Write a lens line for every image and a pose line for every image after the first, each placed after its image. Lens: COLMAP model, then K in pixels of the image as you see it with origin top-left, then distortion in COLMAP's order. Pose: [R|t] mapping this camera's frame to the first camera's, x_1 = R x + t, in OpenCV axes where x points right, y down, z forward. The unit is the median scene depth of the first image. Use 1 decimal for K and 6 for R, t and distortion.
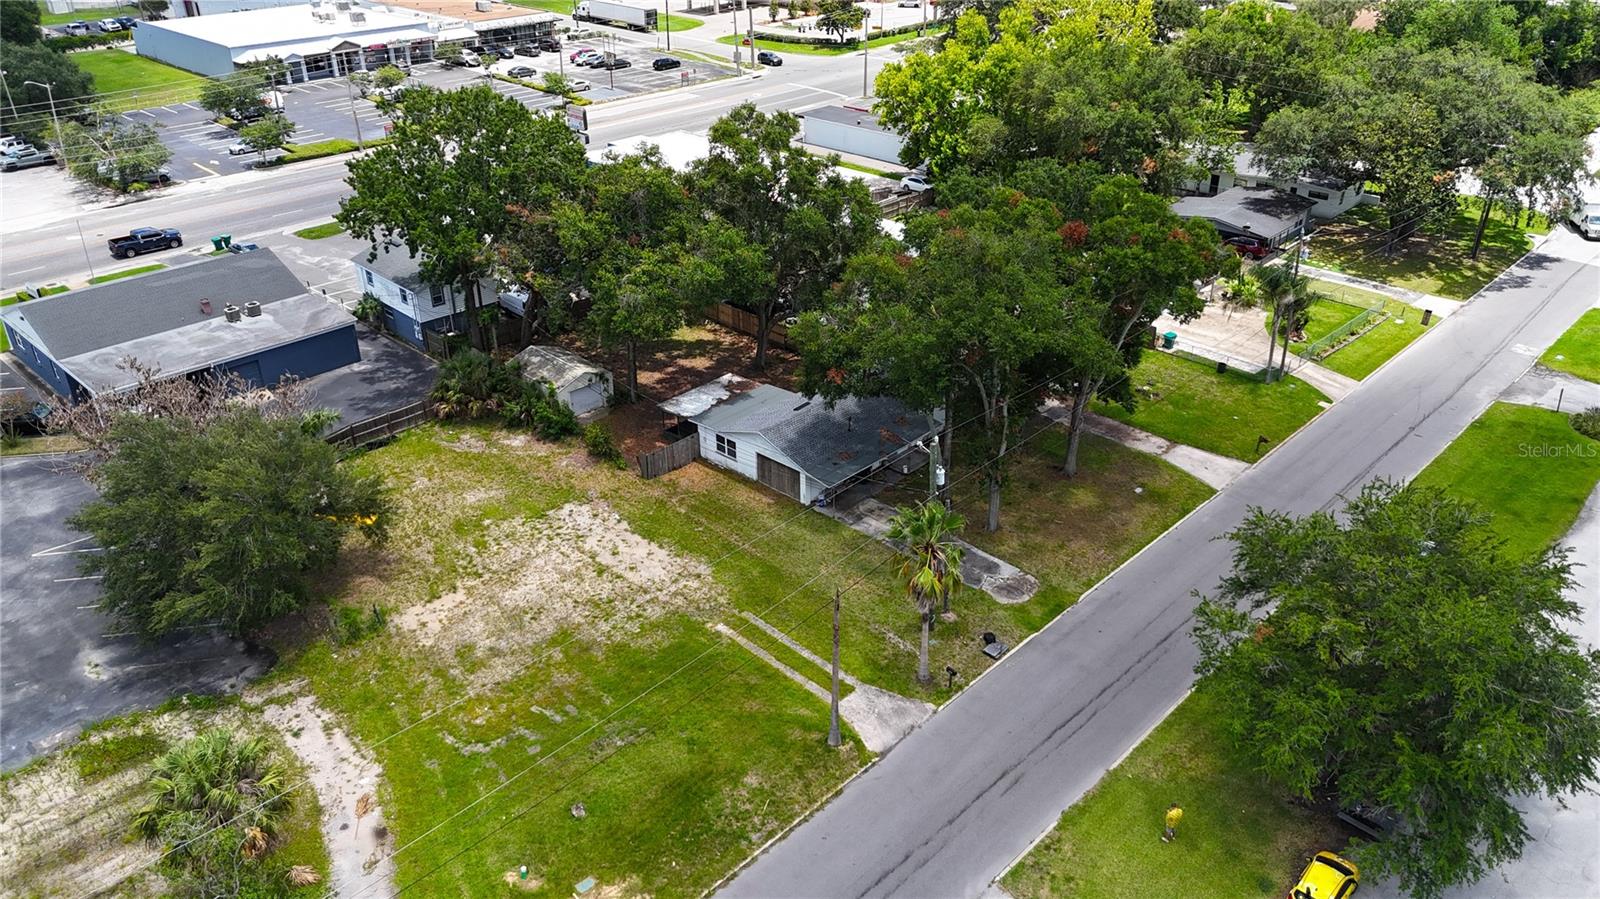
lens RADIAL K [[1175.5, 0, 805.6], [0, 1175.5, 453.5], [0, 0, 1]] dist [0.084179, -0.114876]
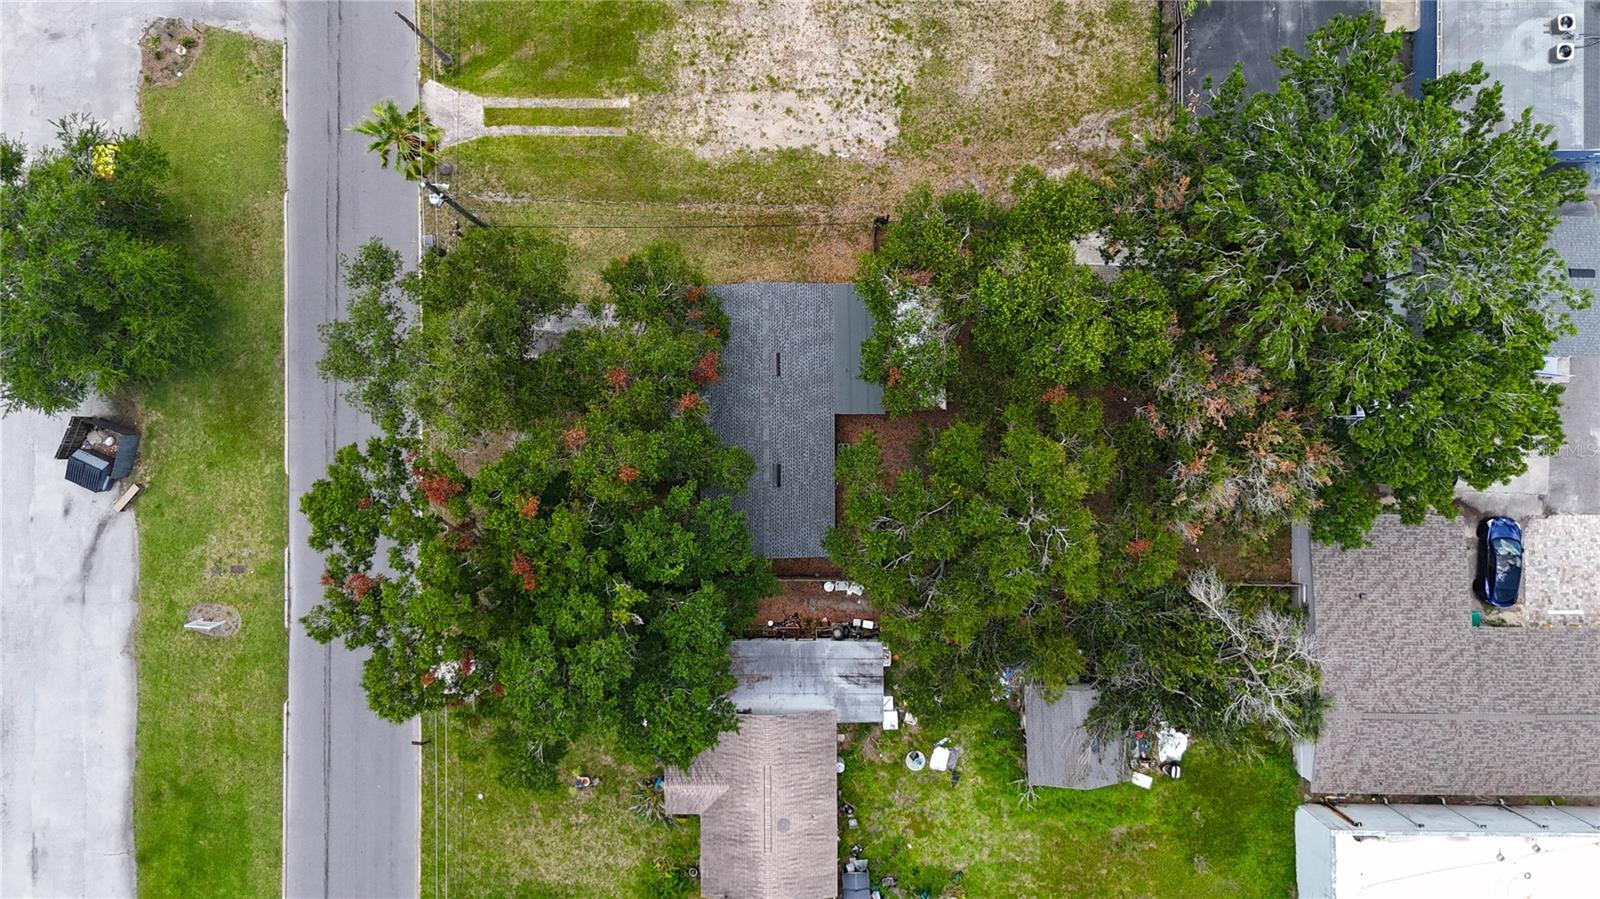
lens RADIAL K [[1186.3, 0, 802.1], [0, 1186.3, 443.5], [0, 0, 1]] dist [0.055807, -0.051866]
pose [[-0.721442, 0.691914, 0.027862, -0.001031], [-0.302417, -0.351008, 0.886193, -0.843205], [0.622949, 0.630911, 0.462478, 0.649979]]
